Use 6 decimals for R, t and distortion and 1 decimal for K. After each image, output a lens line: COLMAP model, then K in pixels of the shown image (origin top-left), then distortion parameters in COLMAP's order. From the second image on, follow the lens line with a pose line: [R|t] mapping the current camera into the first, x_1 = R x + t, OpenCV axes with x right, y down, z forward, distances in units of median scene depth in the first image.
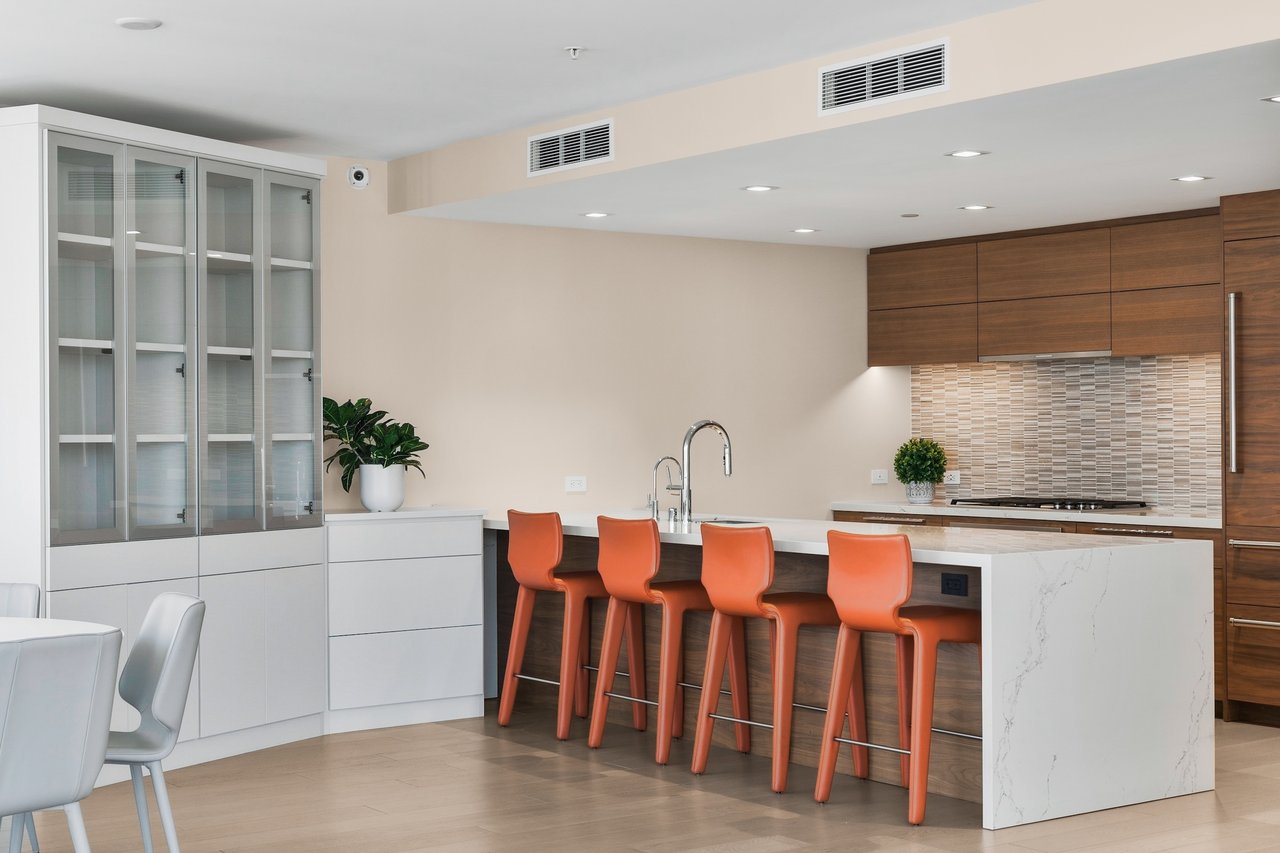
lens RADIAL K [[1872.2, 0, 660.8], [0, 1872.2, 426.9], [0, 0, 1]] dist [0.018068, 0.014194]
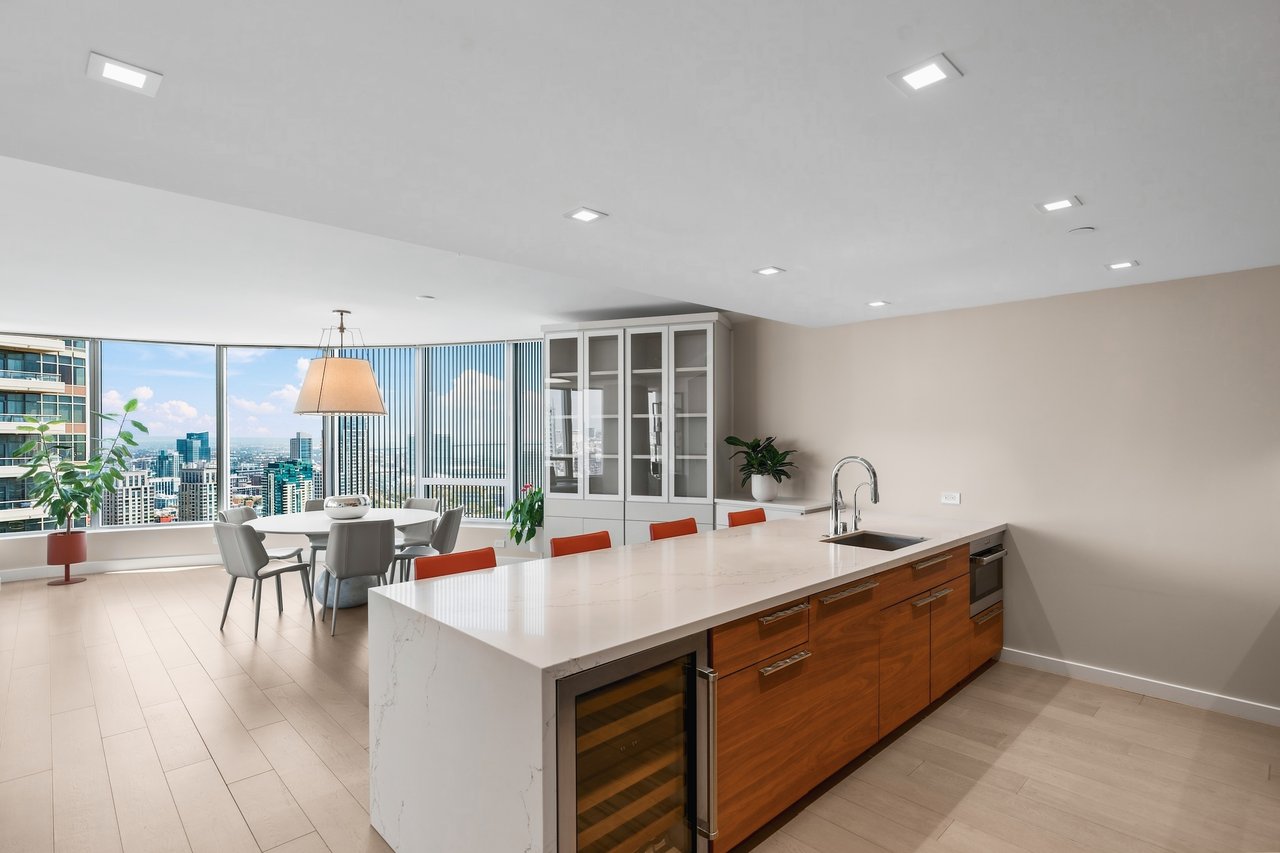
lens RADIAL K [[622.3, 0, 637.2], [0, 622.3, 430.4], [0, 0, 1]] dist [-0.000856, -0.000204]
pose [[0.127393, -0.002217, -0.991850, 0.418036], [0.001617, 0.999997, -0.002028, -0.019974], [0.991851, -0.001345, 0.127396, 0.802514]]
